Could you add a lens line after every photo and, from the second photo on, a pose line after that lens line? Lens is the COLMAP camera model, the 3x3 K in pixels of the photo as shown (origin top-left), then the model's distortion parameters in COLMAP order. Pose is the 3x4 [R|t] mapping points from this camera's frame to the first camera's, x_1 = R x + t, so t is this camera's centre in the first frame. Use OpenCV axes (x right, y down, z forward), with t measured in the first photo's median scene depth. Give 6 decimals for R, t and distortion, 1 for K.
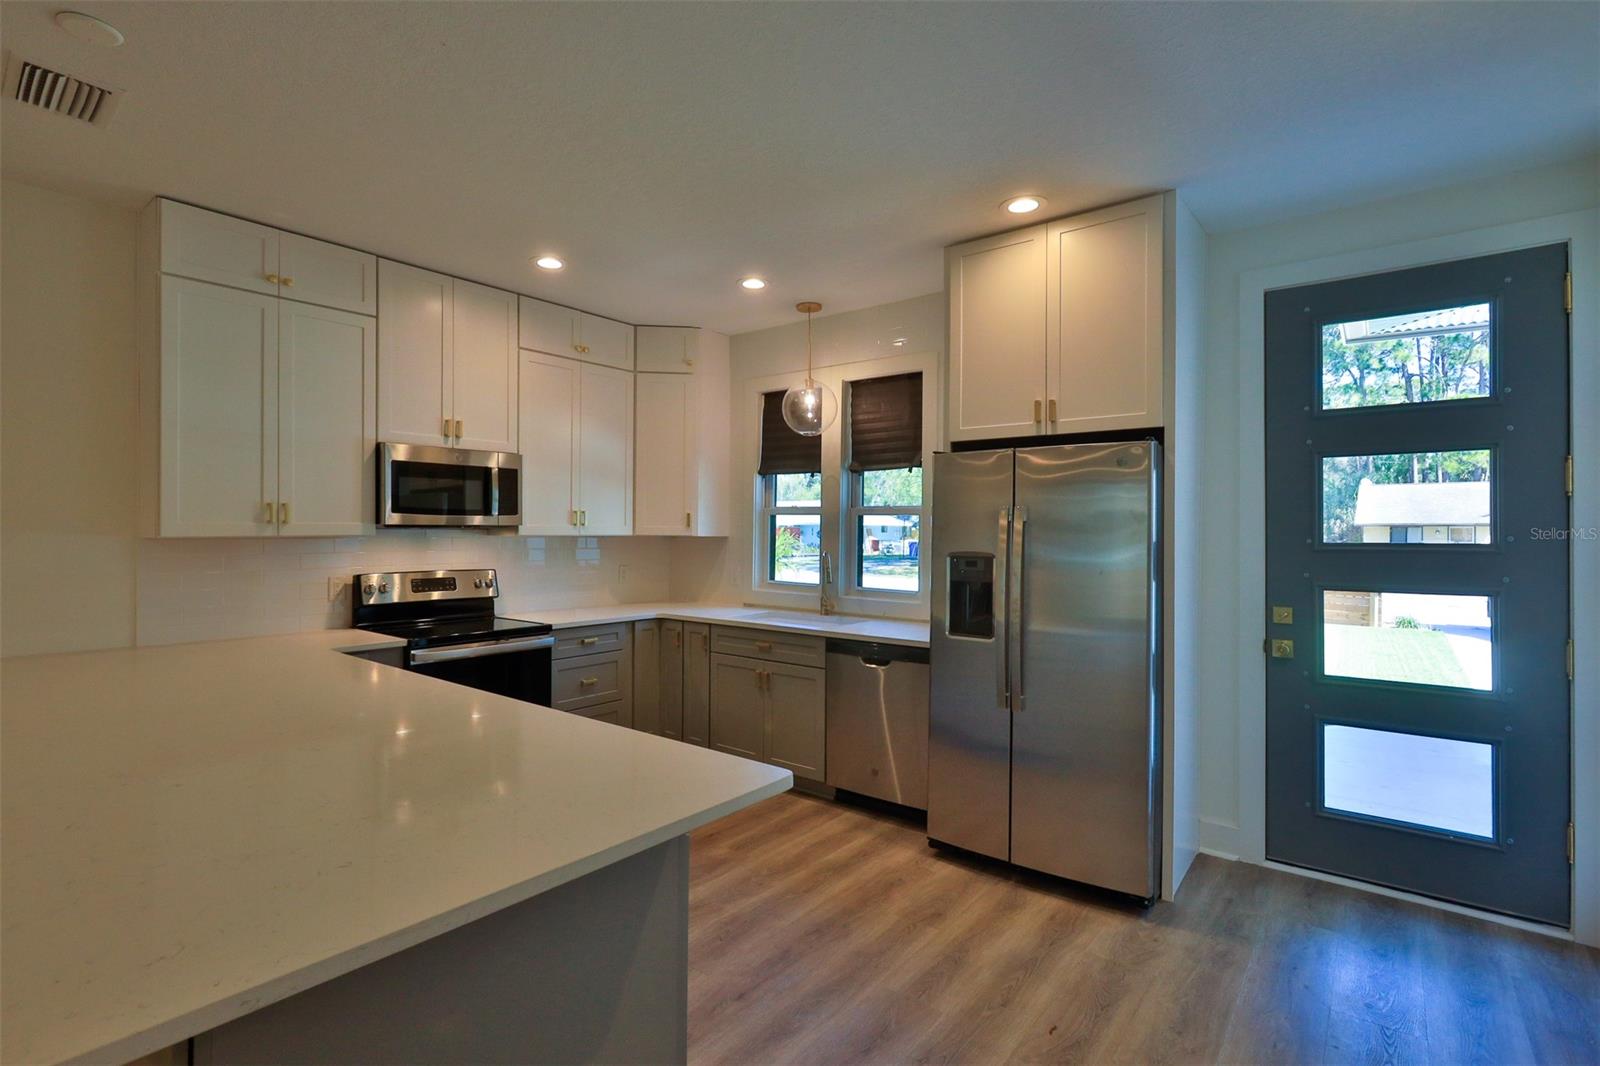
lens RADIAL K [[805.4, 0, 800.0], [0, 805.4, 533.0], [0, 0, 1]] dist [-0.003769, -0.001305]
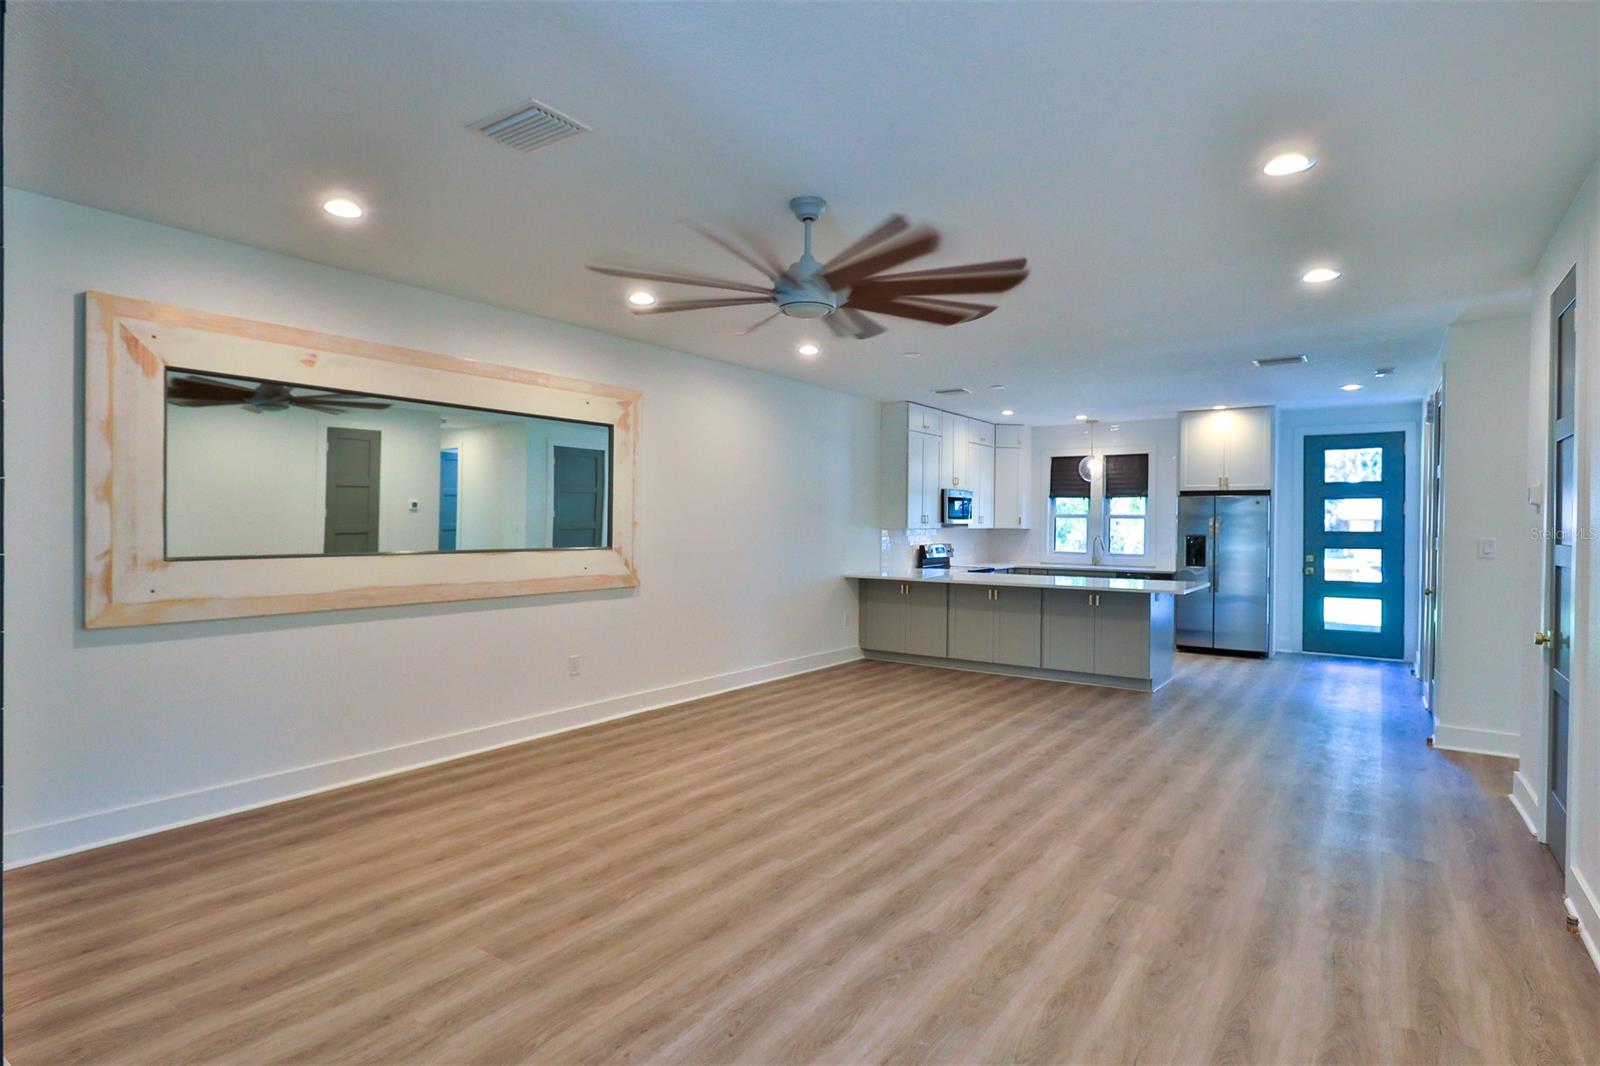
lens RADIAL K [[838.3, 0, 800.0], [0, 838.3, 533.0], [0, 0, 1]] dist [-0.035725, 0.000333]
pose [[0.999520, 0.000439, 0.030963, -1.175084], [-0.000779, 0.999939, 0.010990, -0.011400], [-0.030957, -0.011009, 0.999460, -1.689527]]
